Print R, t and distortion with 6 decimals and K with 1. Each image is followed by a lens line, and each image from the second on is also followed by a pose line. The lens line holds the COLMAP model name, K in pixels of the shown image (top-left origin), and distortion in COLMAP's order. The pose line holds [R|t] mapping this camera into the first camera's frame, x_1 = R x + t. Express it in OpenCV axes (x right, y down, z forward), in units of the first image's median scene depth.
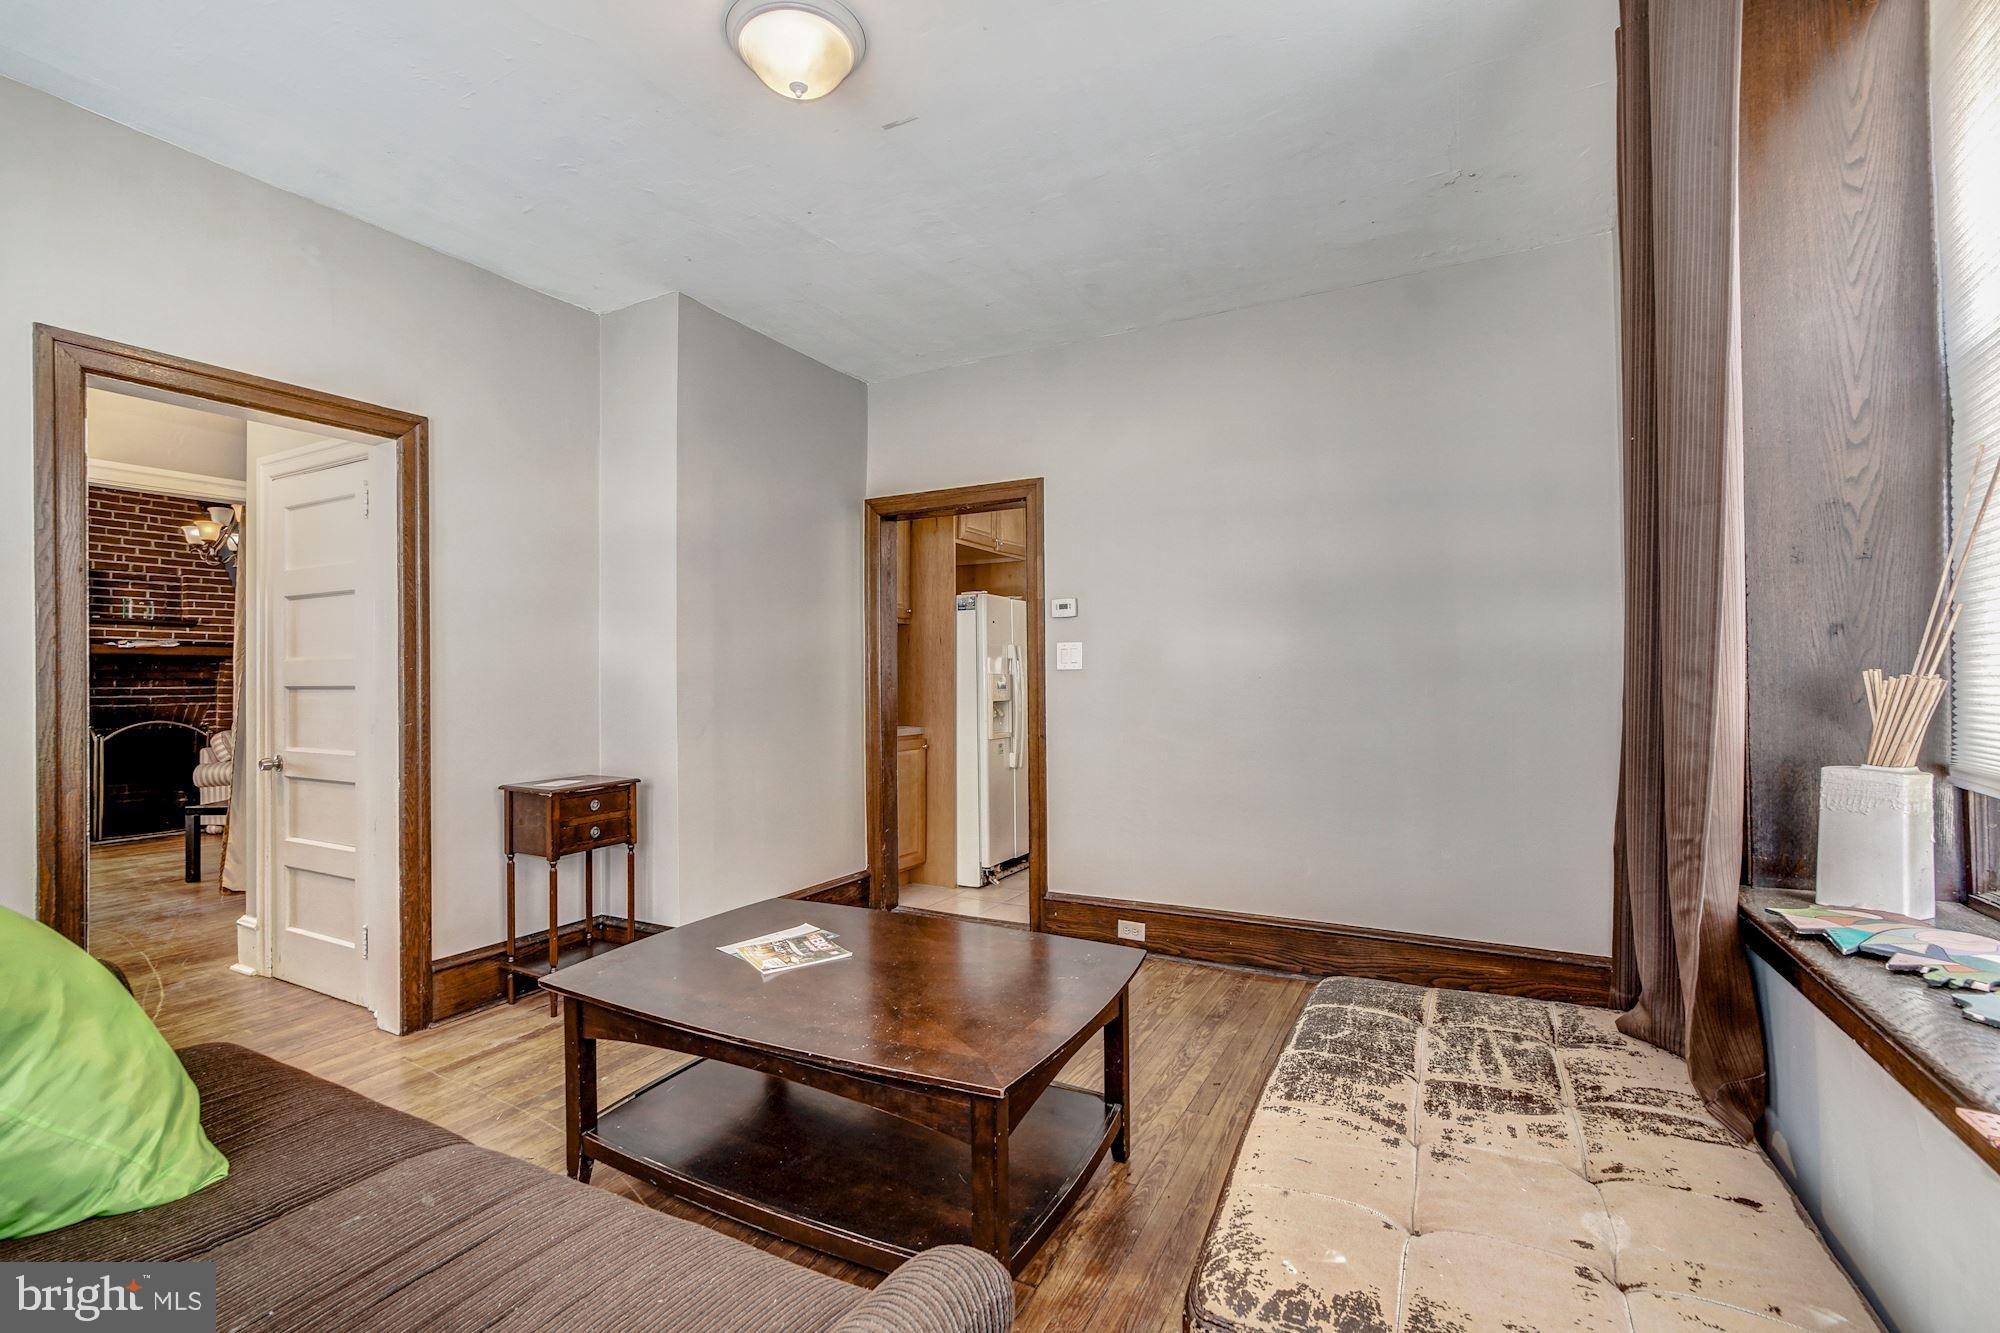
lens RADIAL K [[881.1, 0, 990.6], [0, 881.1, 671.8], [0, 0, 1]] dist [-0.005748, 0.002344]
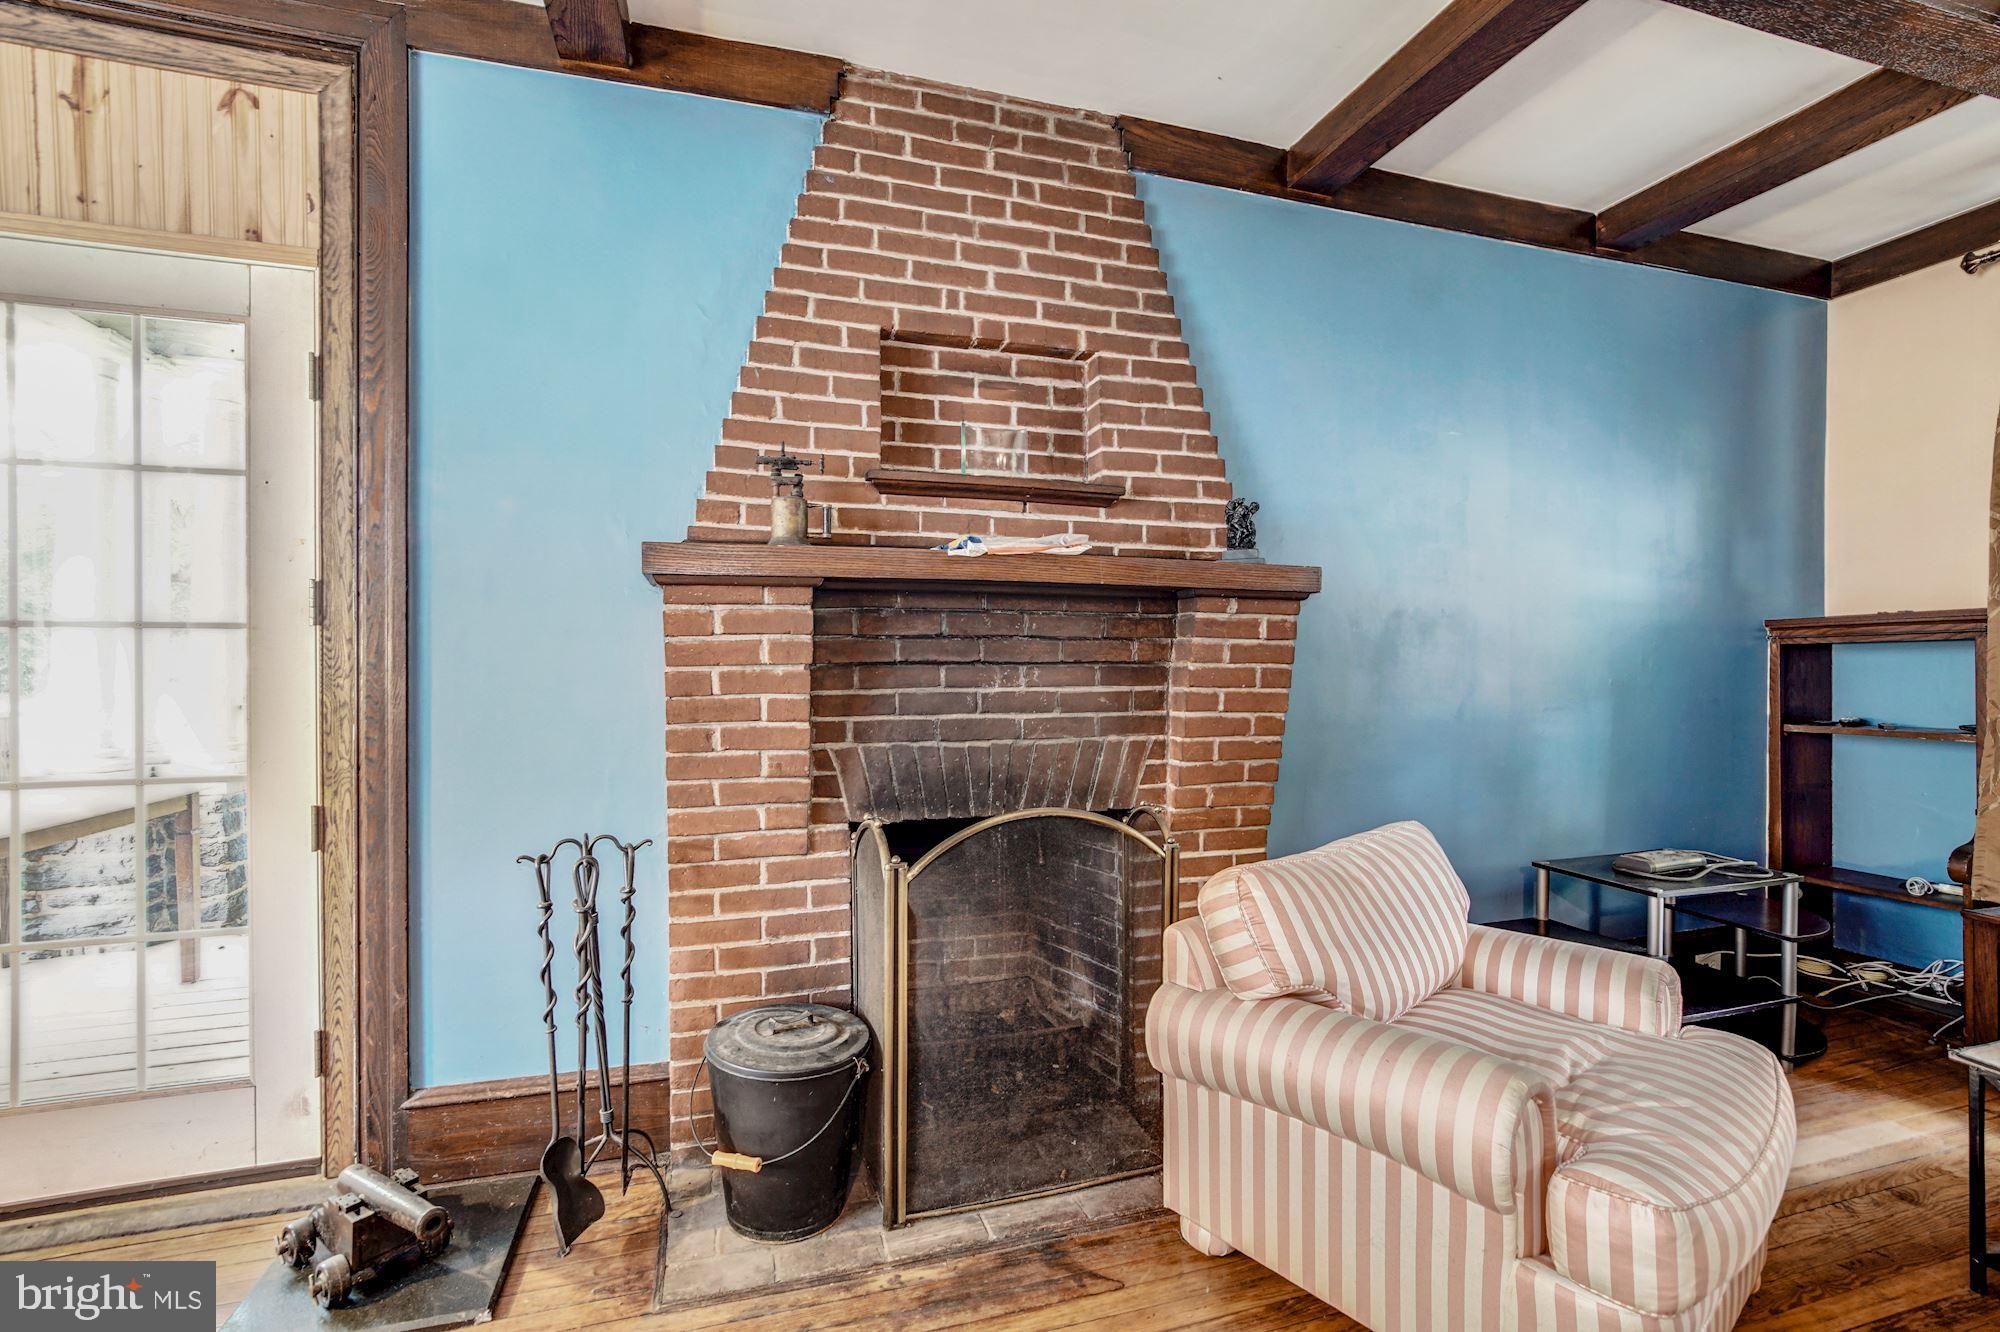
lens RADIAL K [[881.1, 0, 999.6], [0, 881.1, 676.4], [0, 0, 1]] dist [-0.005748, 0.002344]
pose [[0.716623, -0.001903, -0.697458, -0.725064], [0.005453, 0.999981, 0.002874, 0.012395], [0.697439, -0.005863, 0.716620, 0.750154]]
